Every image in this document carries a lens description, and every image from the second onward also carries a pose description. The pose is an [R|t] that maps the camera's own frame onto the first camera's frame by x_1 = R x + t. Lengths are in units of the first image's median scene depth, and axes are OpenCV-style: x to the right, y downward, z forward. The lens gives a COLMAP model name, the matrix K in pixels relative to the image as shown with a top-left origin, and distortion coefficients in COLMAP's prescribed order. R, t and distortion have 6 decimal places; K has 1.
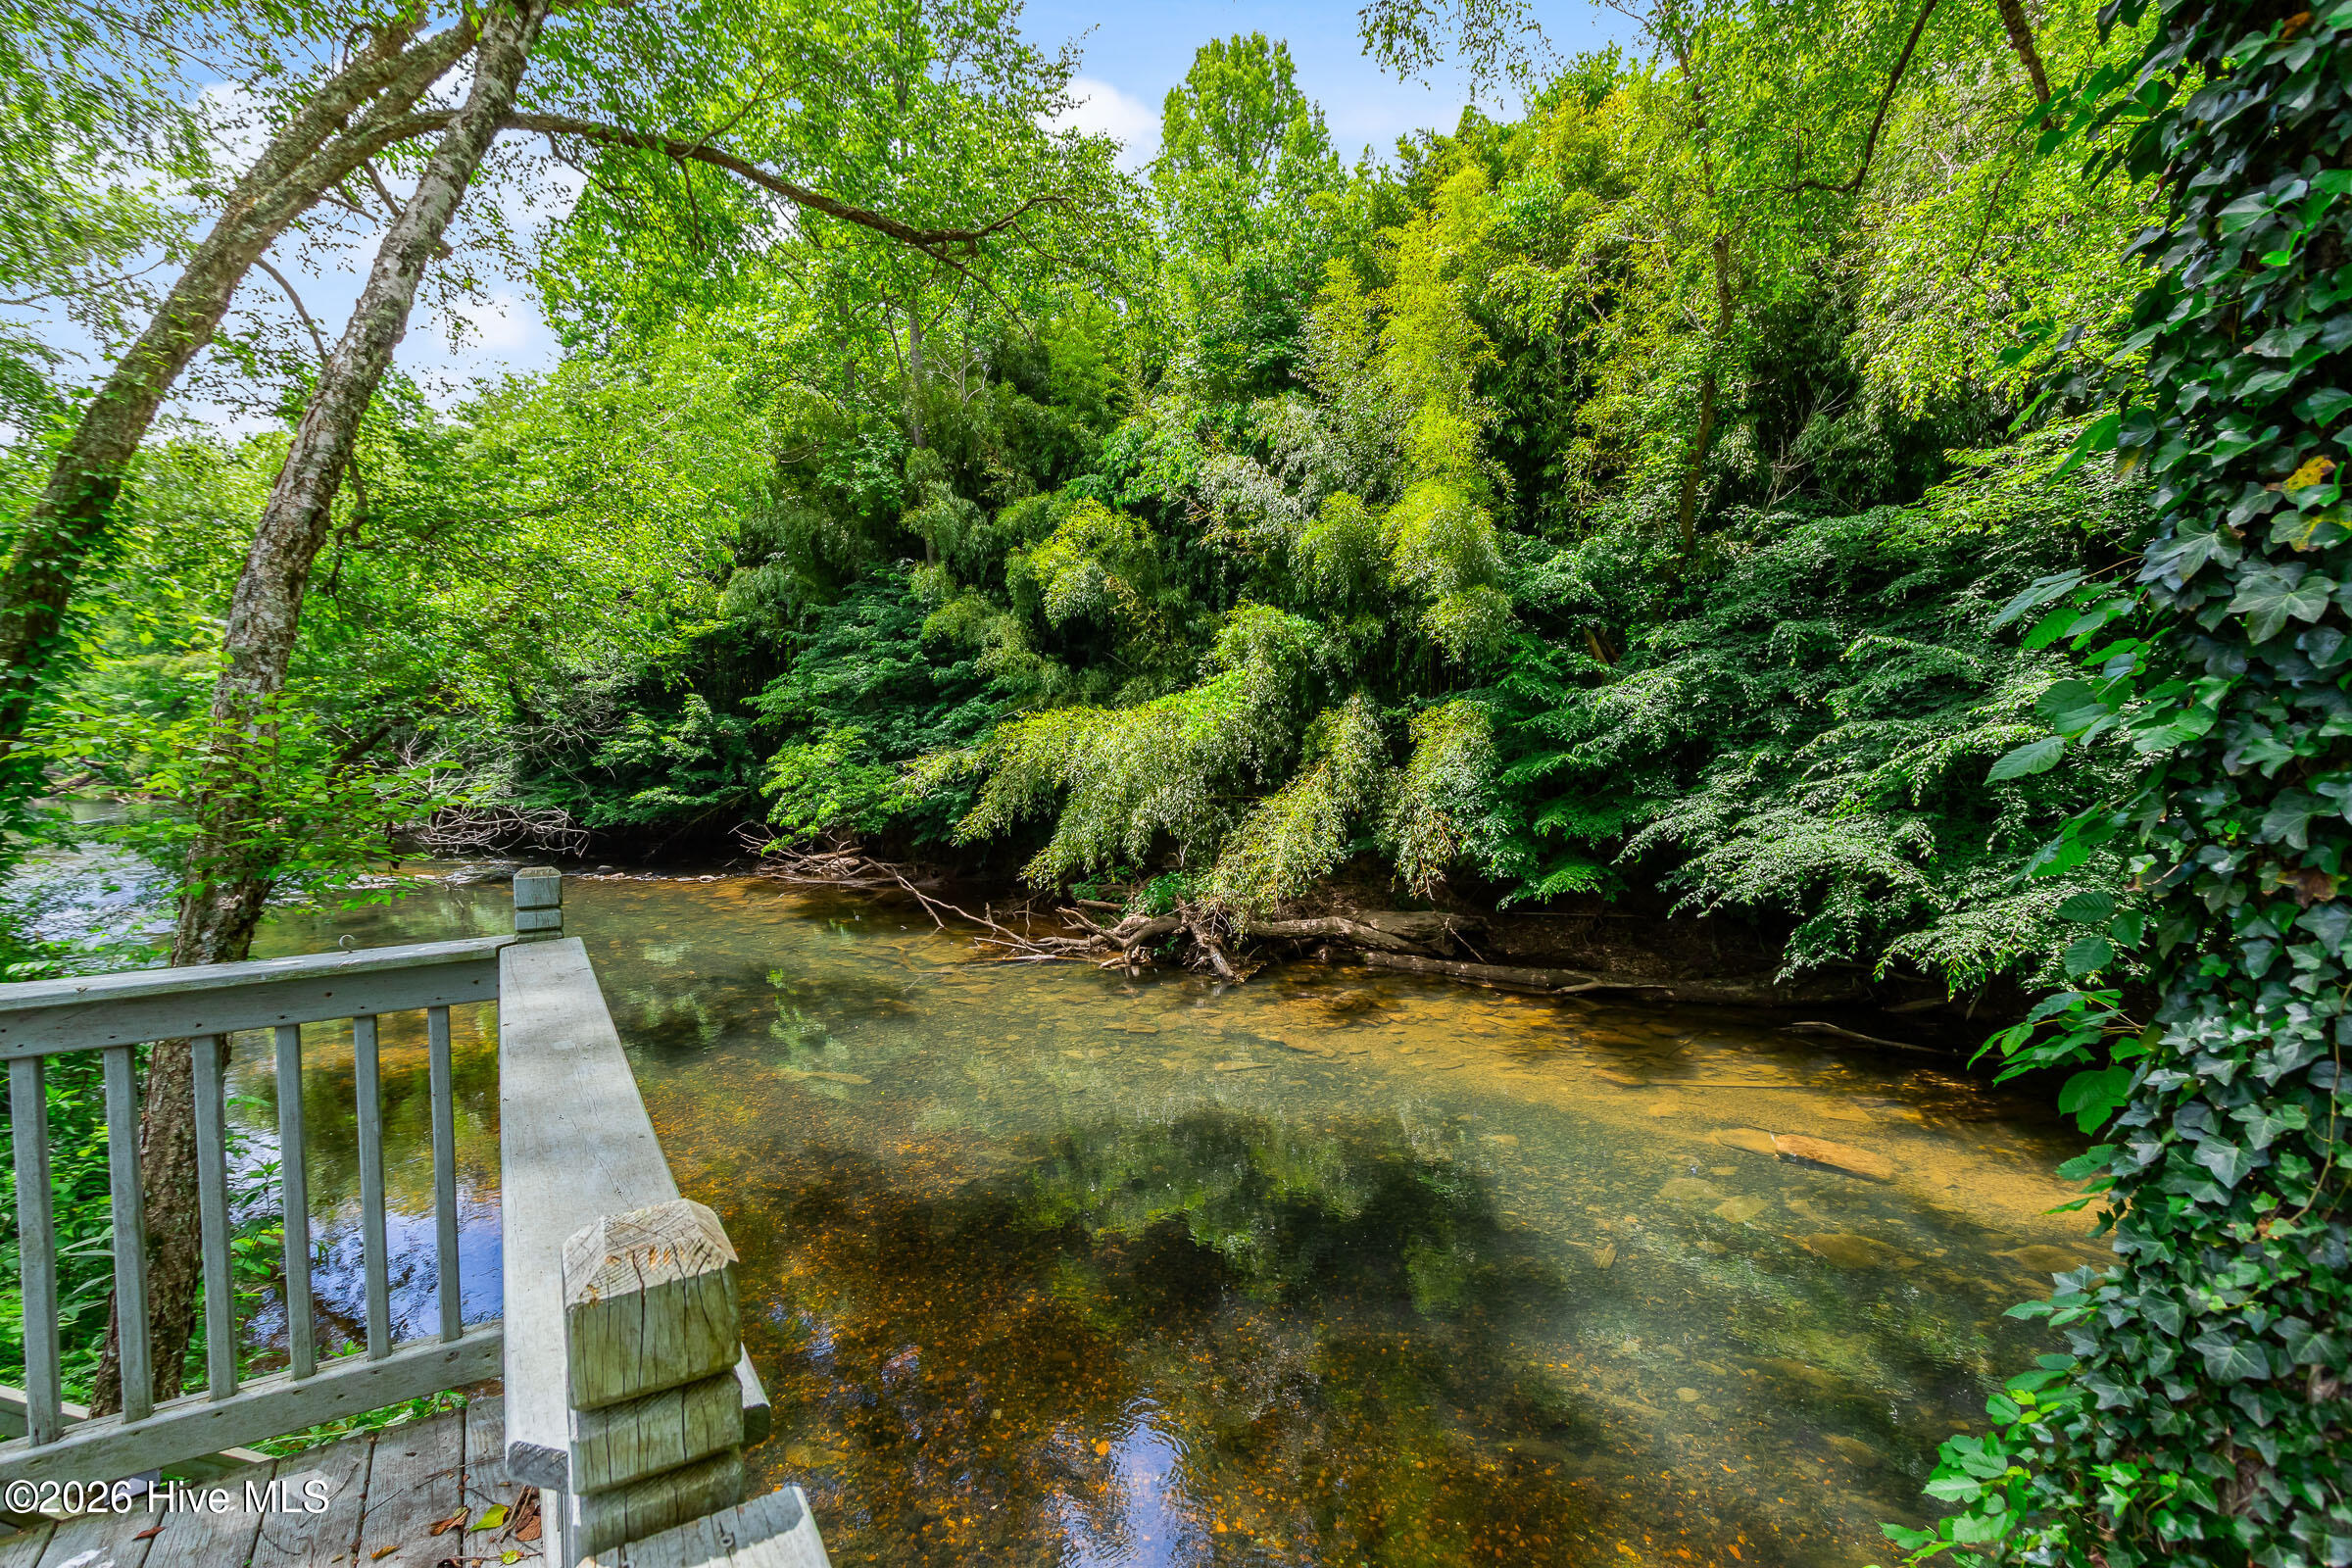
lens RADIAL K [[1110.5, 0, 1141.3], [0, 1110.5, 771.8], [0, 0, 1]] dist [0.006492, 0.000387]
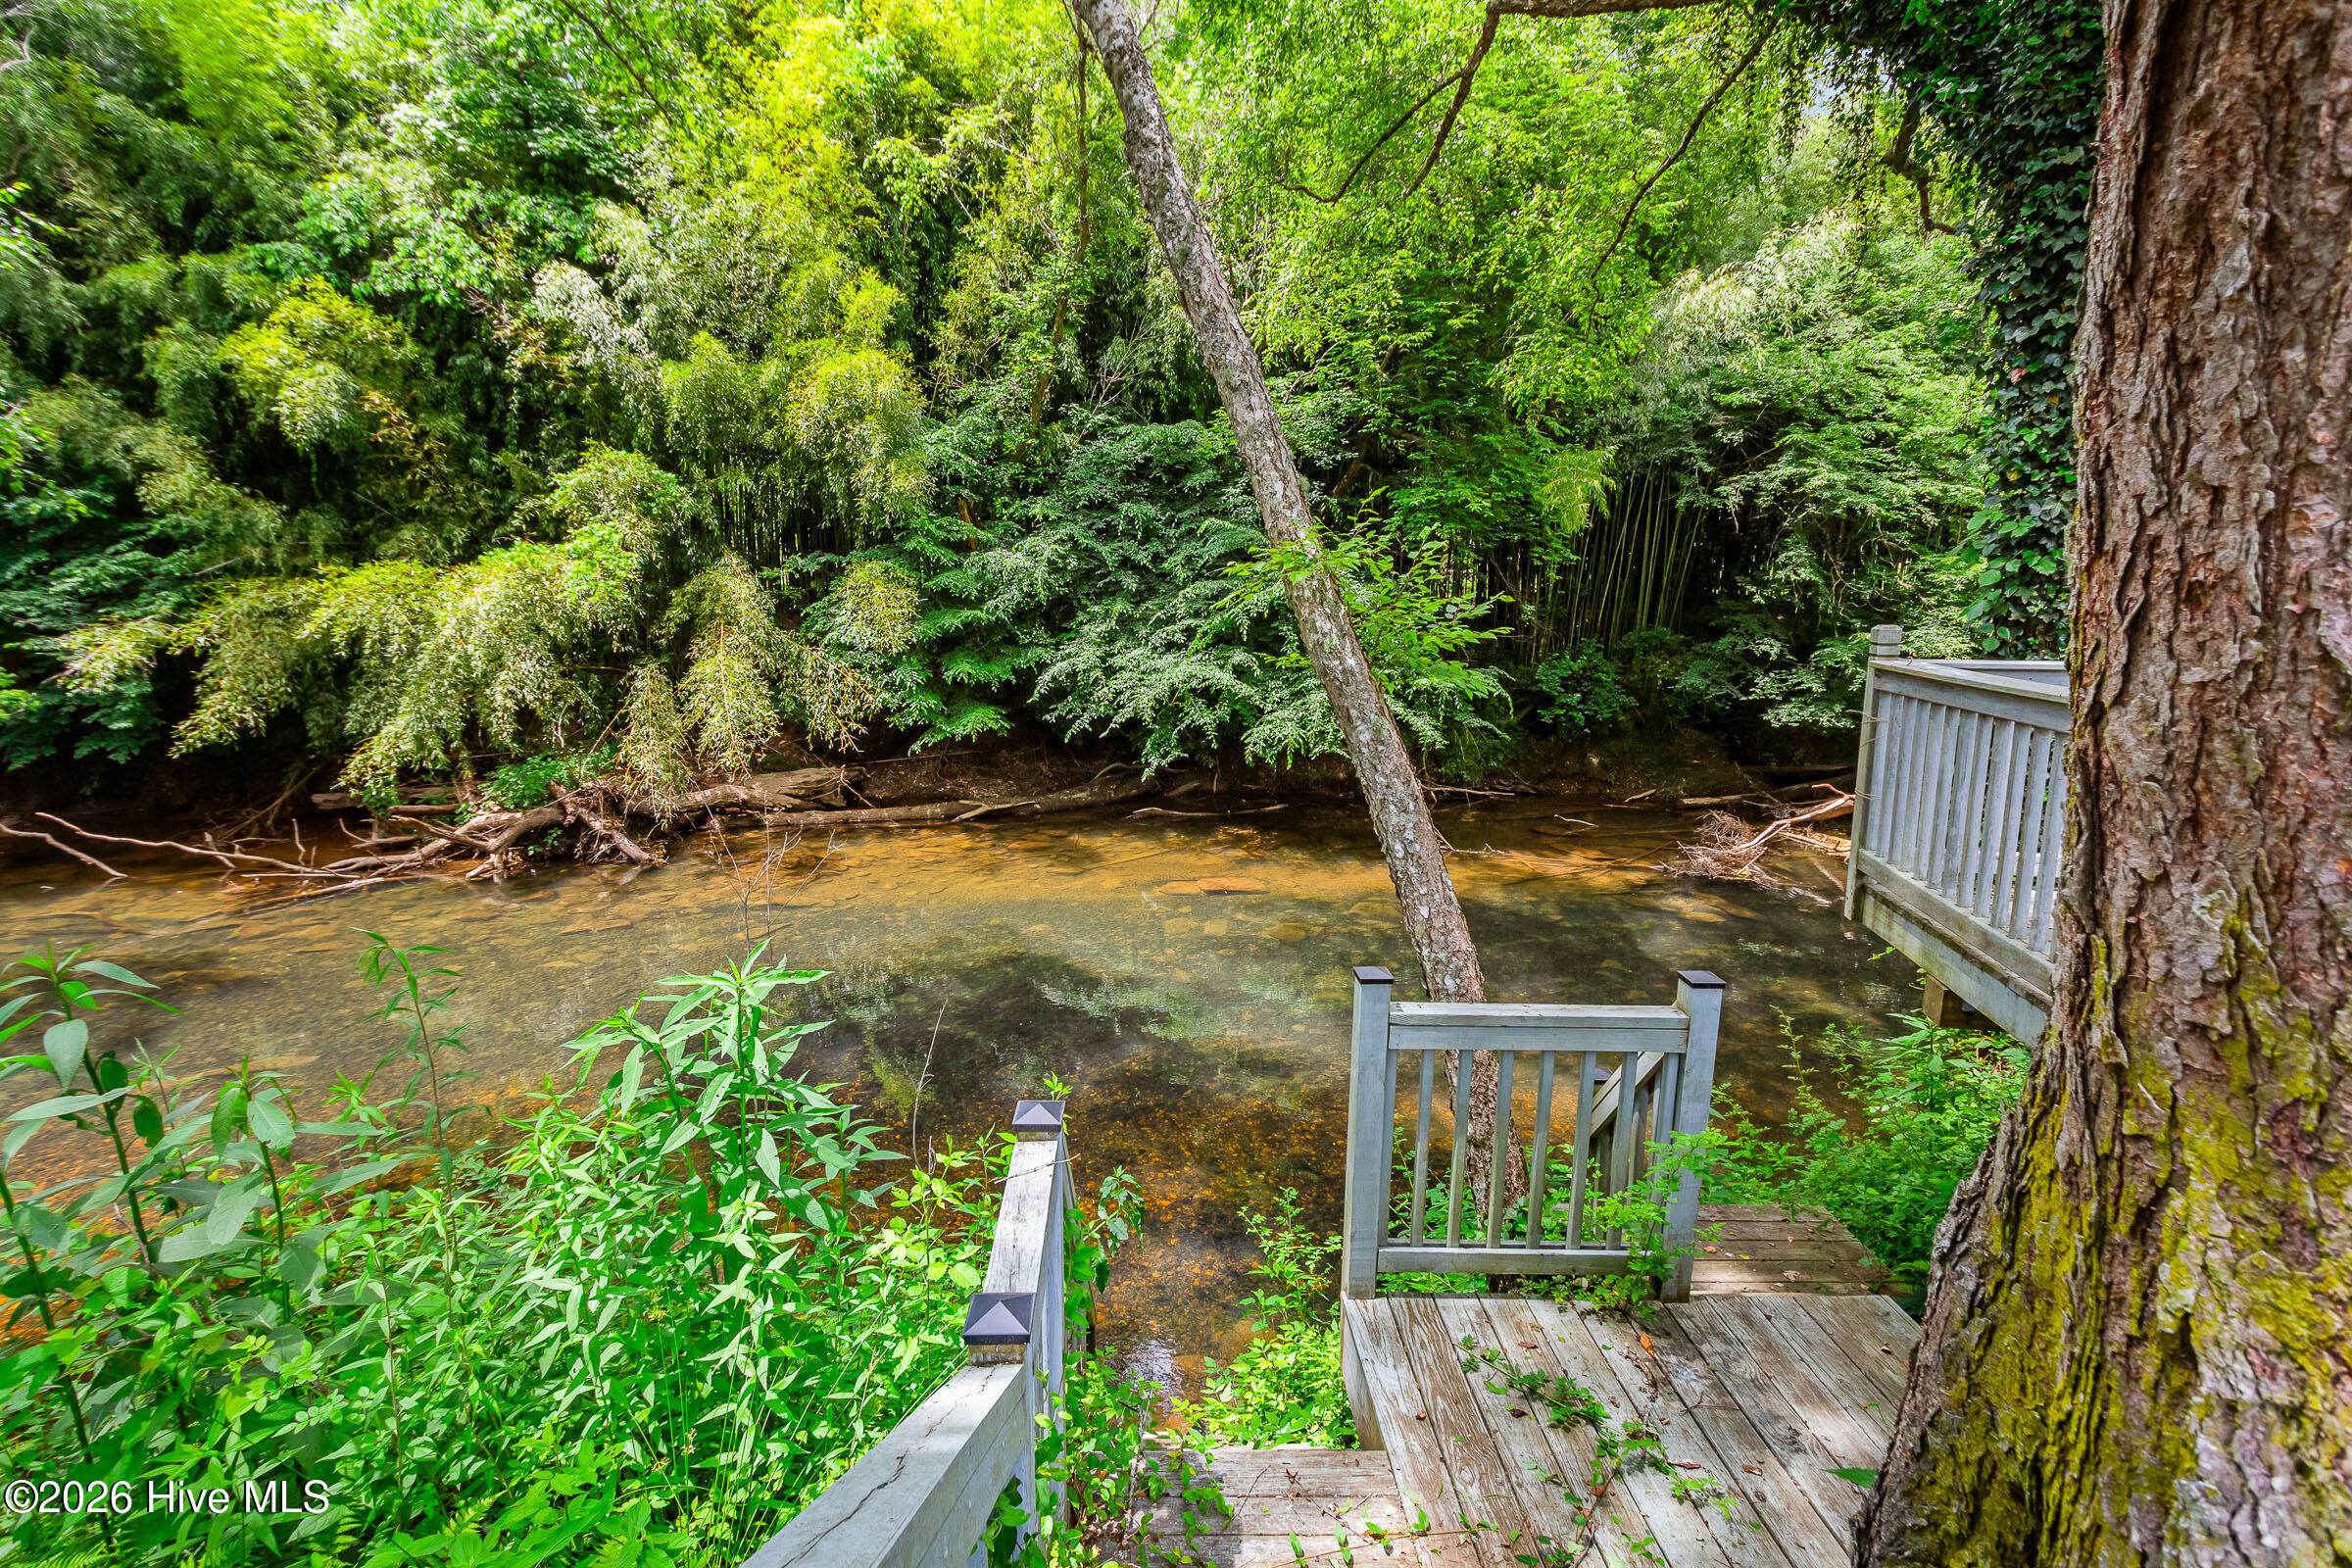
lens RADIAL K [[1112.3, 0, 1153.5], [0, 1112.3, 779.8], [0, 0, 1]] dist [0.010476, -0.004153]
pose [[0.684720, -0.122548, 0.718429, -0.307972], [0.033543, 0.990016, 0.136905, 0.005193], [-0.728034, -0.069644, 0.681994, 0.064124]]
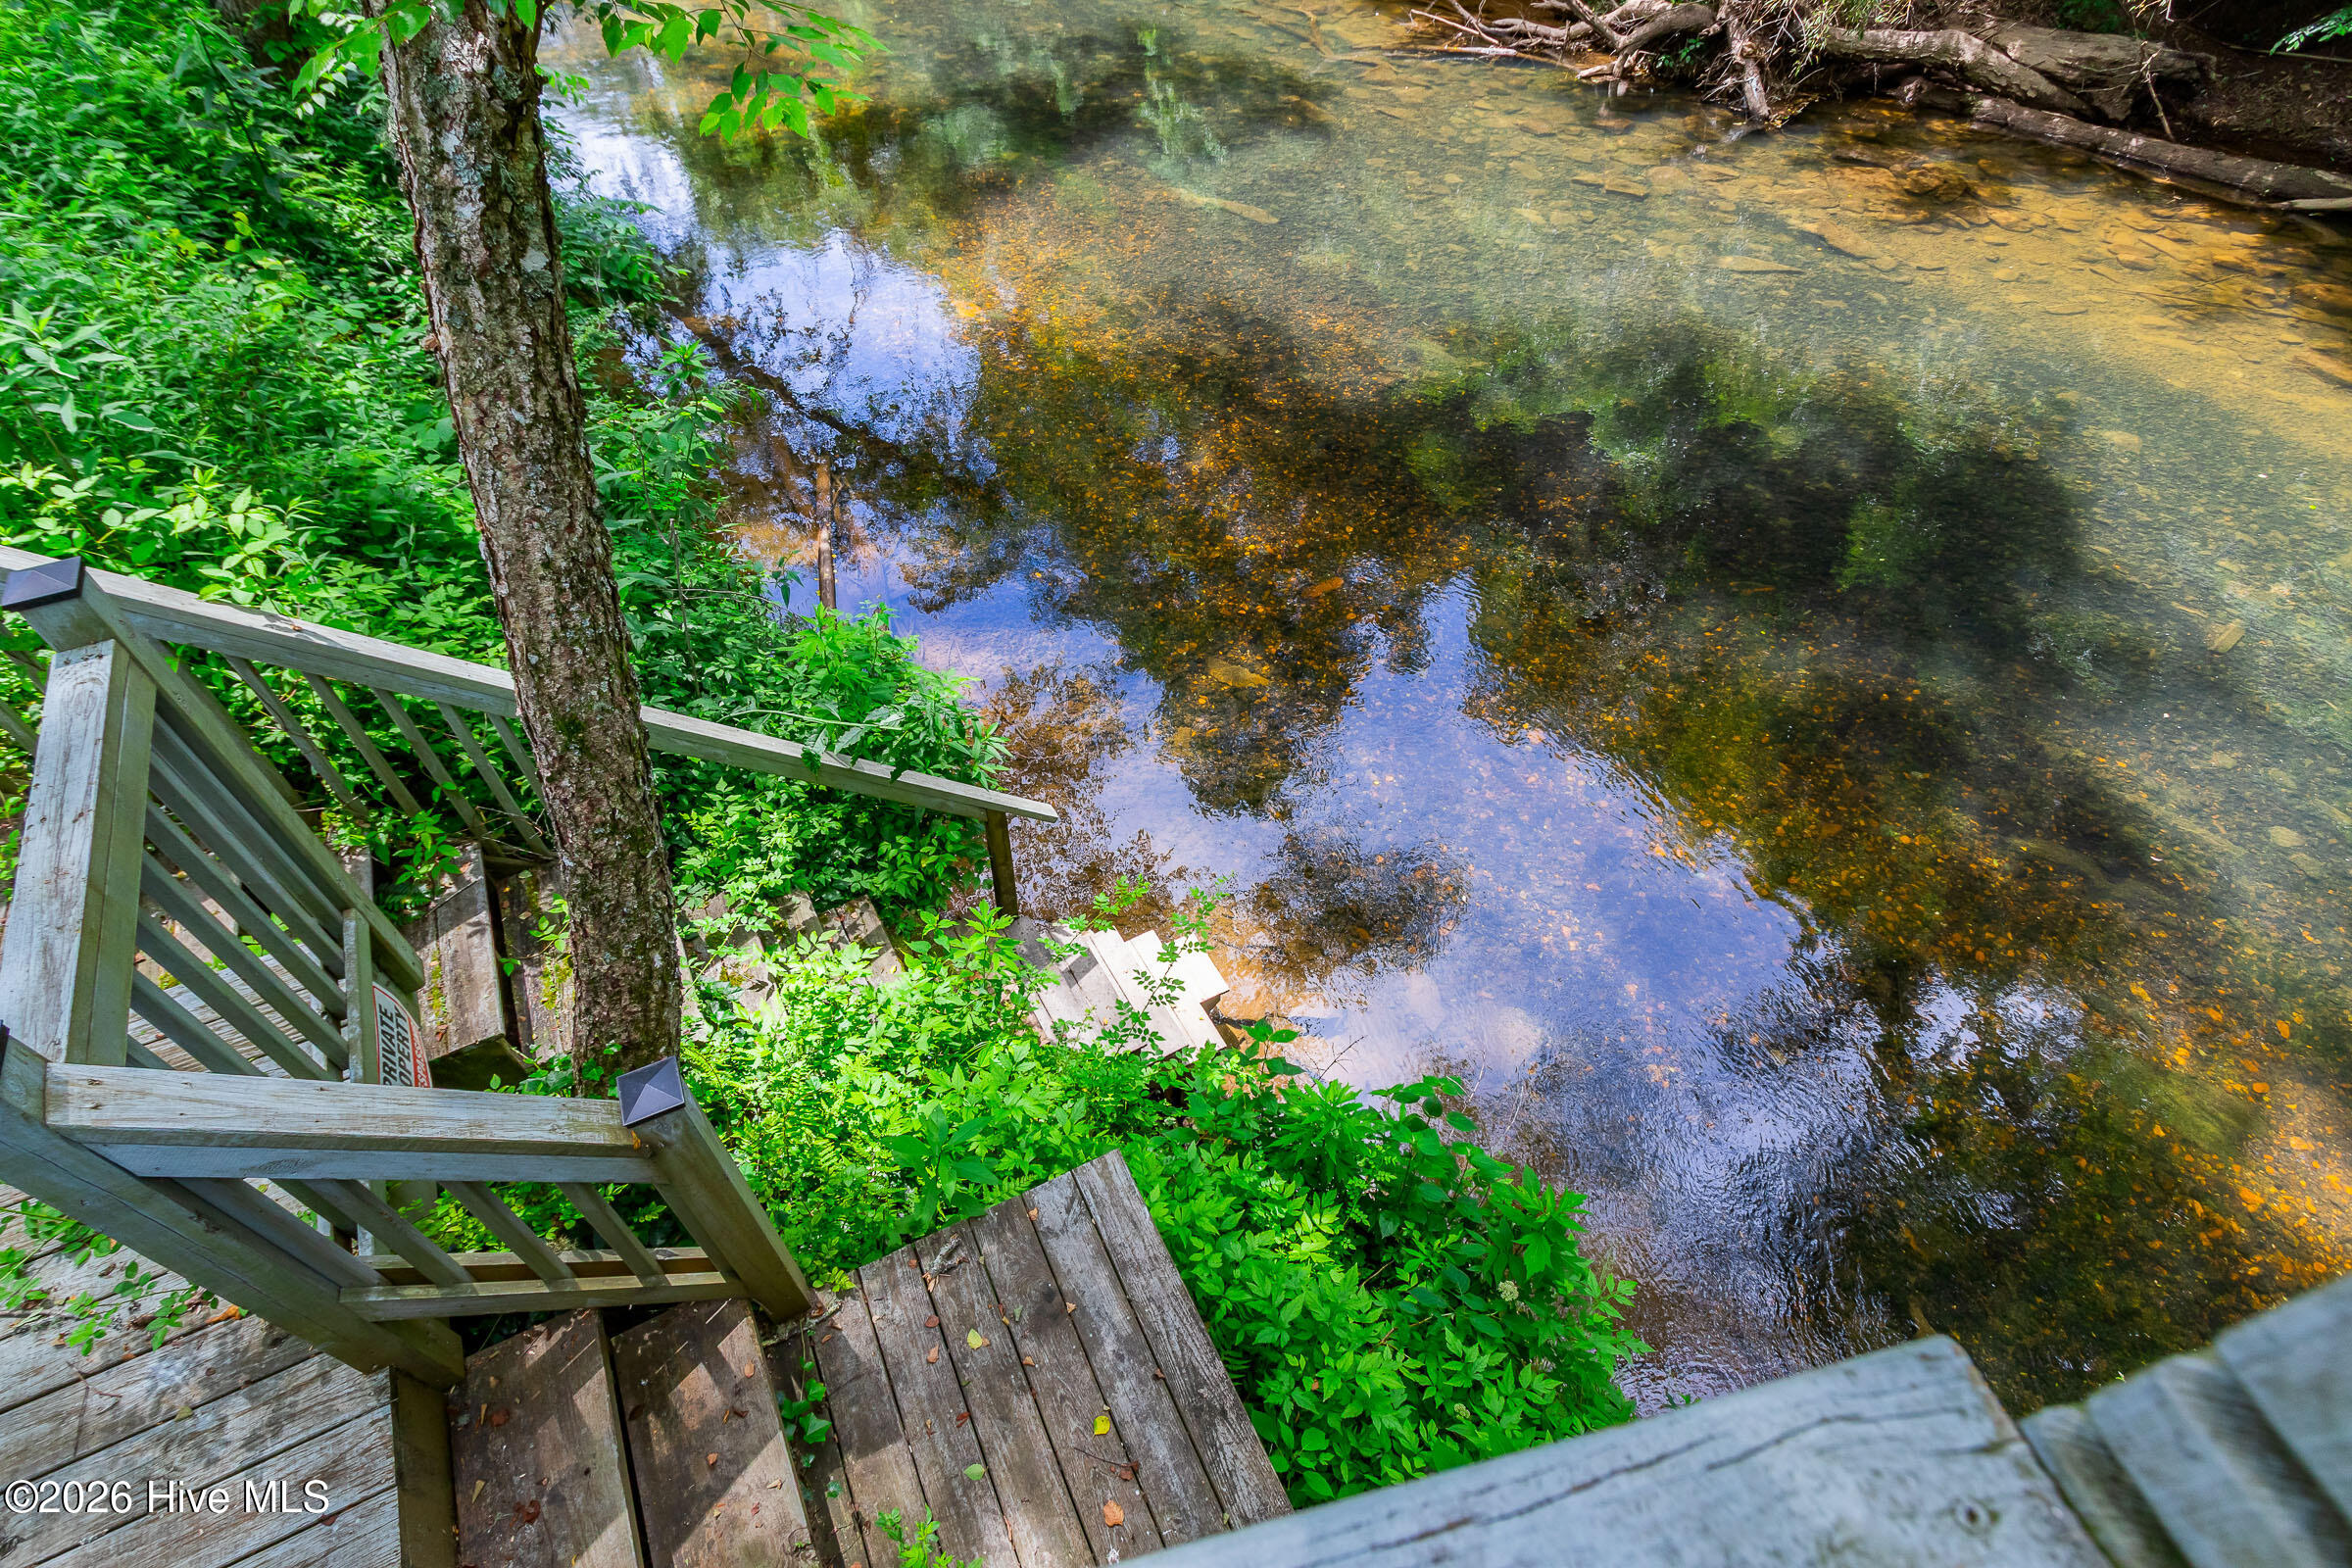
lens RADIAL K [[1099.2, 0, 1135.6], [0, 1099.2, 793.4], [0, 0, 1]] dist [0.002965, 0.000120]
pose [[0.953287, 0.239286, -0.184353, -0.074634], [-0.038684, 0.701992, 0.711134, 0.000454], [0.299579, -0.670783, 0.678456, 0.105419]]
